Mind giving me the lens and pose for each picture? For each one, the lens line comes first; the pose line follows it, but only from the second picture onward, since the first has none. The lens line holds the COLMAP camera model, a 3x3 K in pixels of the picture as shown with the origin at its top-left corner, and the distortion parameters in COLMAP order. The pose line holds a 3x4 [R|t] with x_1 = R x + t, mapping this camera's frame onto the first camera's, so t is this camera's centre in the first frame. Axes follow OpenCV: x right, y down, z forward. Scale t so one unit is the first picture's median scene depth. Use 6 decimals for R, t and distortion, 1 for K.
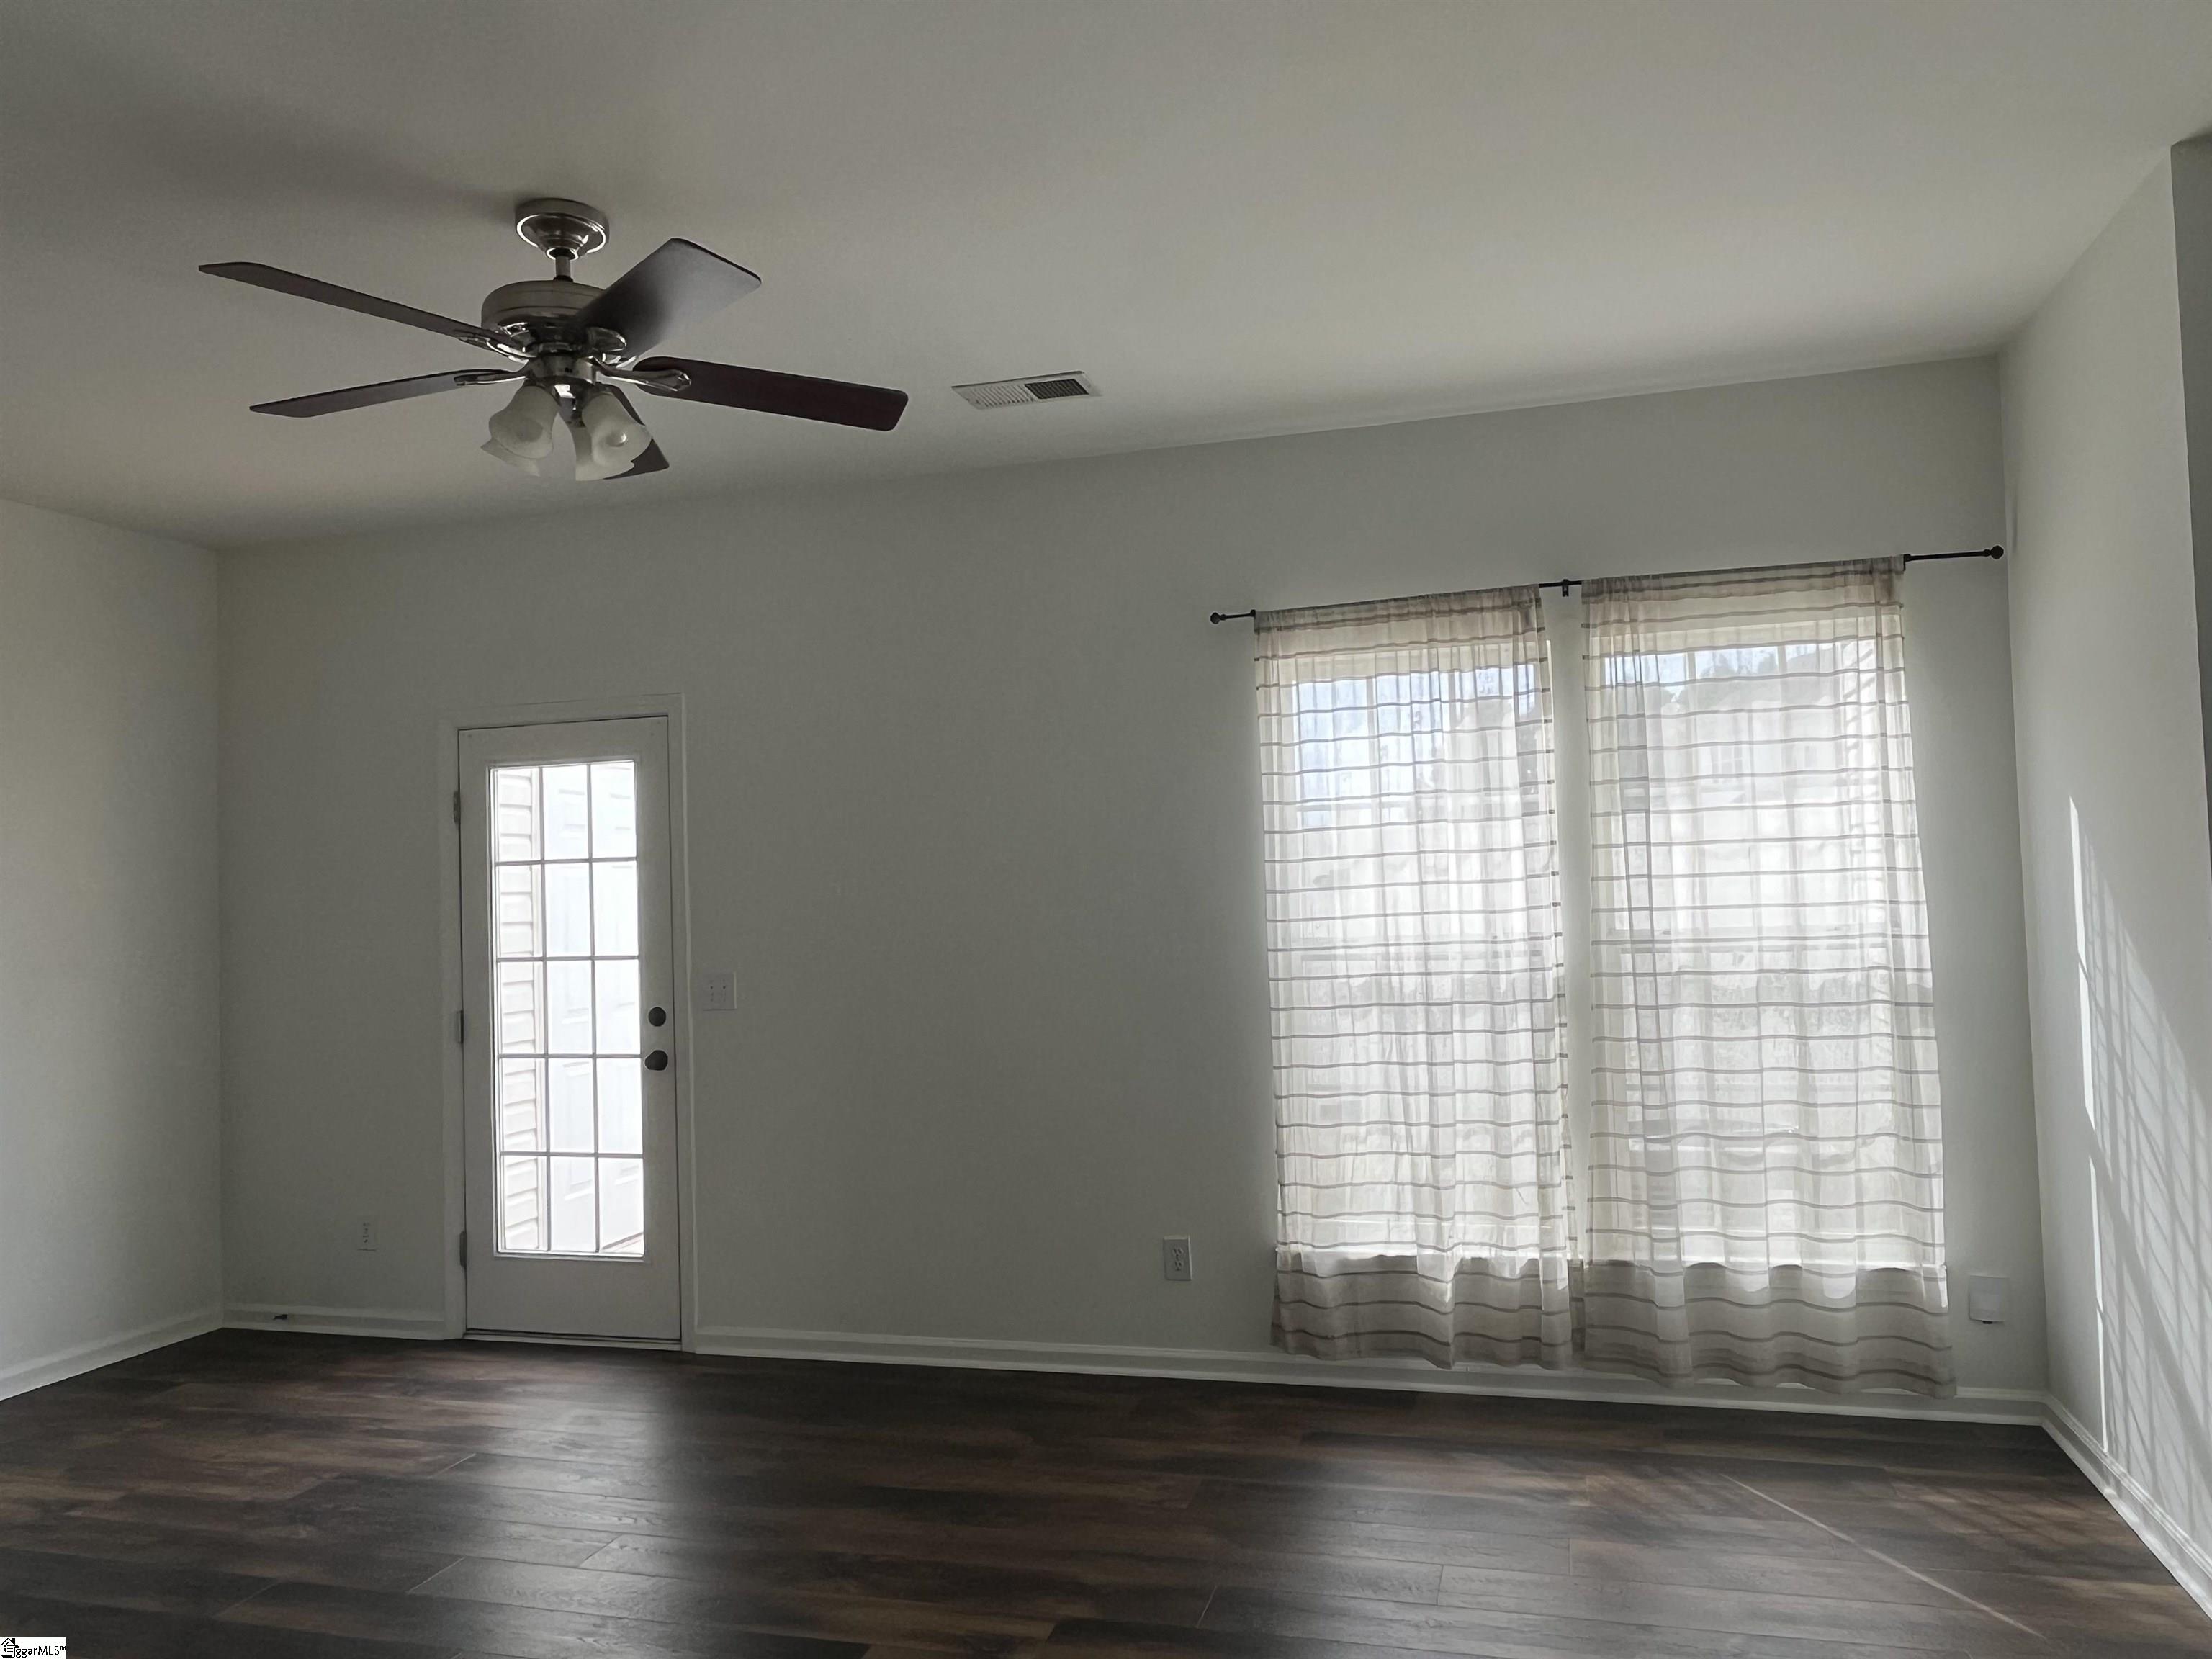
lens RADIAL K [[1581.7, 0, 1087.0], [0, 1581.7, 831.1], [0, 0, 1]] dist [-0.008438, 0.000851]
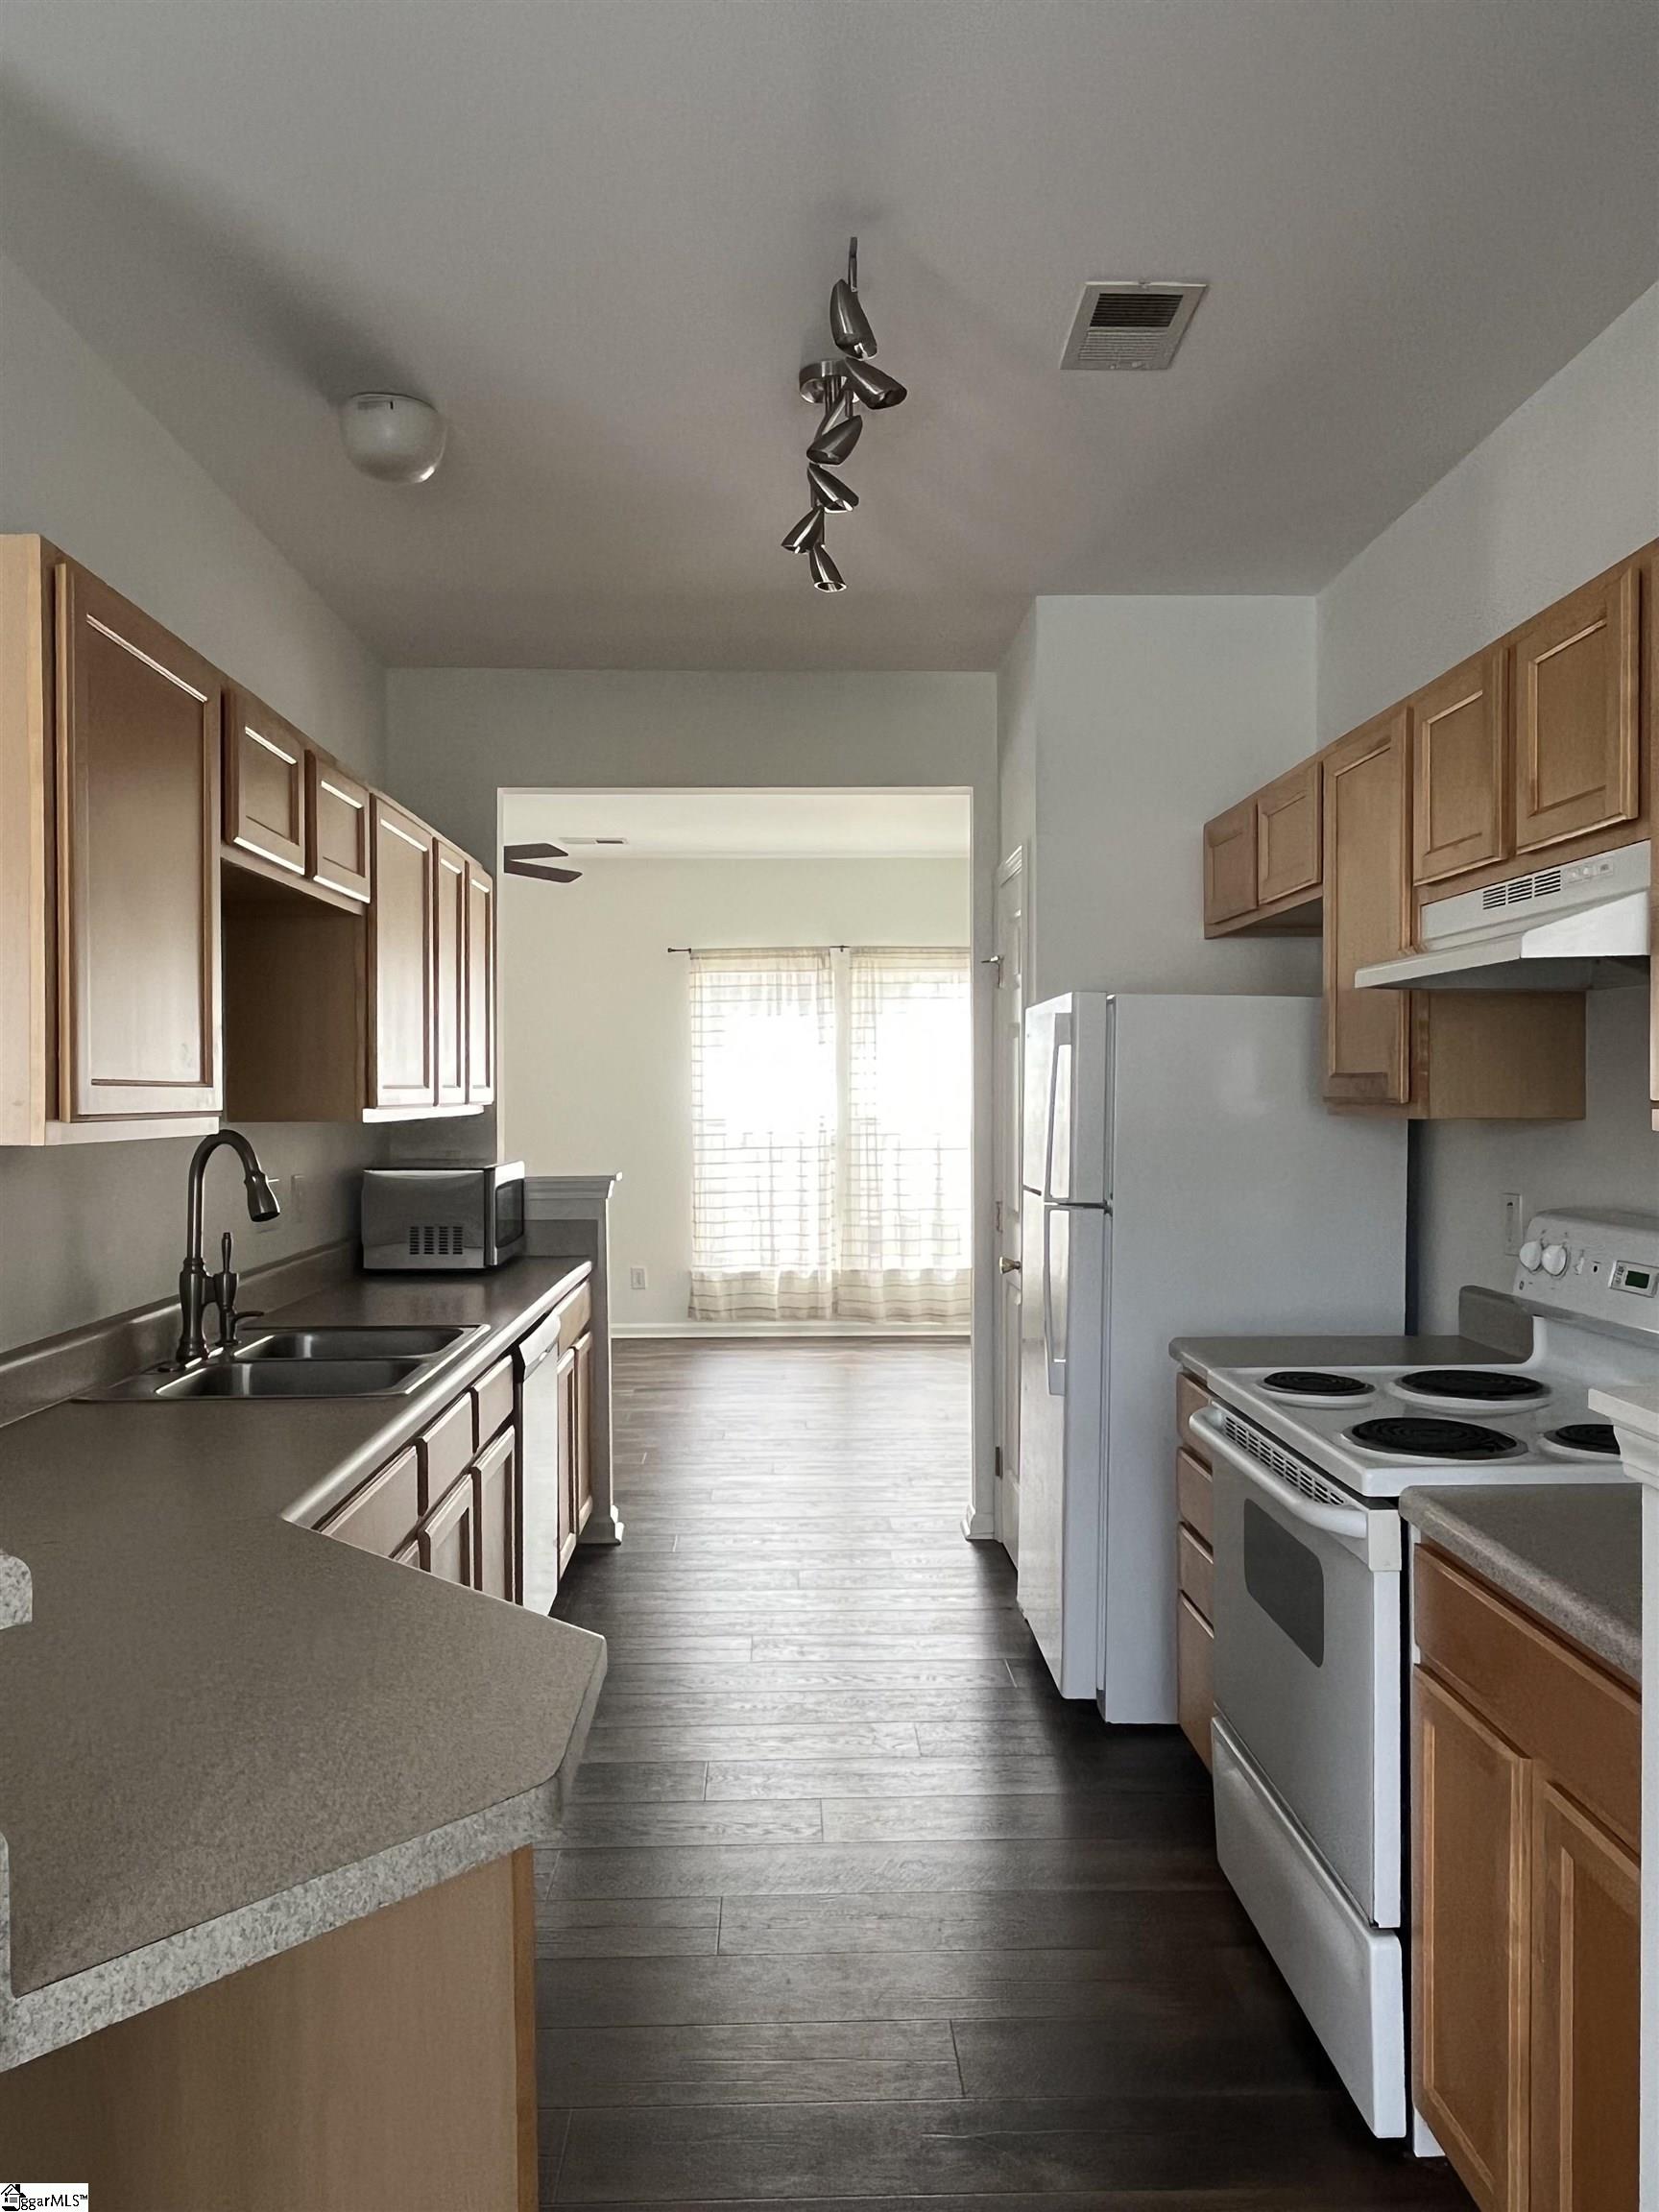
lens RADIAL K [[1581.7, 0, 824.2], [0, 1581.7, 1108.3], [0, 0, 1]] dist [-0.008438, 0.000851]
pose [[0.953722, 0.023118, 0.299801, -0.330365], [-0.038109, 0.998293, 0.044252, -0.035423], [-0.298266, -0.053629, 0.952975, -0.961905]]
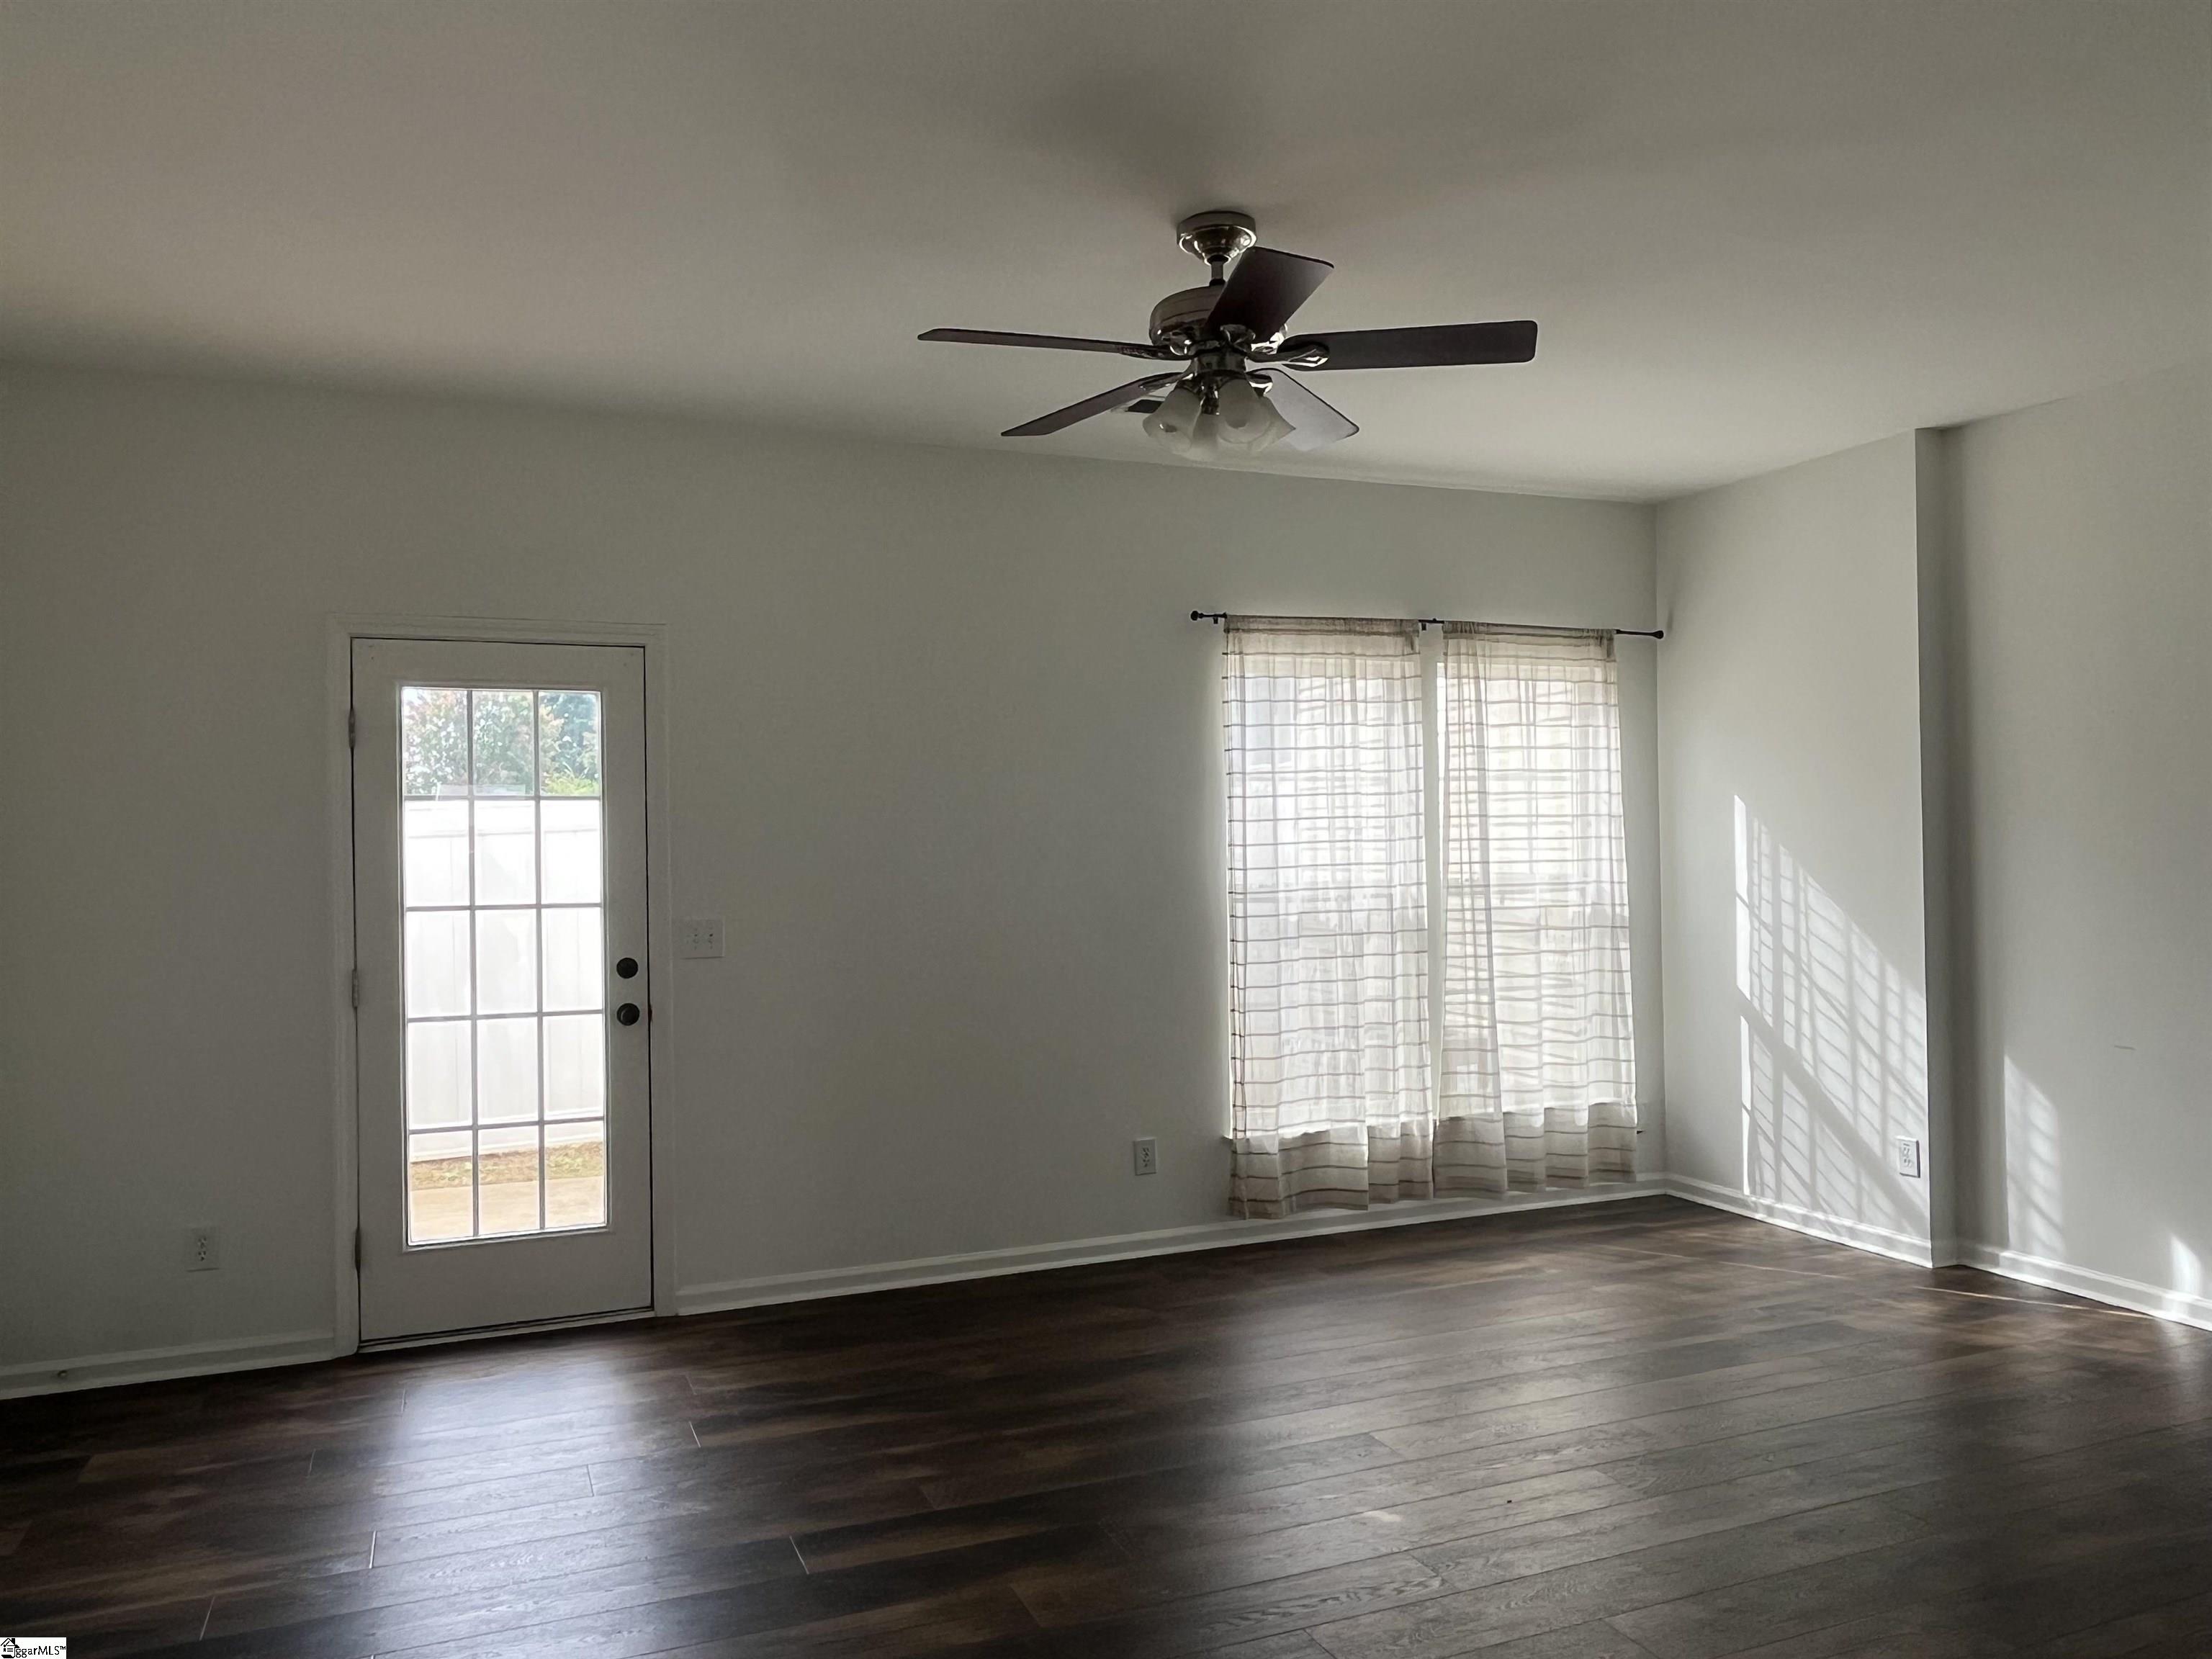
lens RADIAL K [[1581.7, 0, 1107.2], [0, 1581.7, 844.7], [0, 0, 1]] dist [-0.008438, 0.000851]
pose [[0.784210, 0.020559, 0.620155, -0.734664], [-0.035083, 0.999321, 0.011235, 0.027726], [-0.619503, -0.030568, 0.784399, 0.106411]]
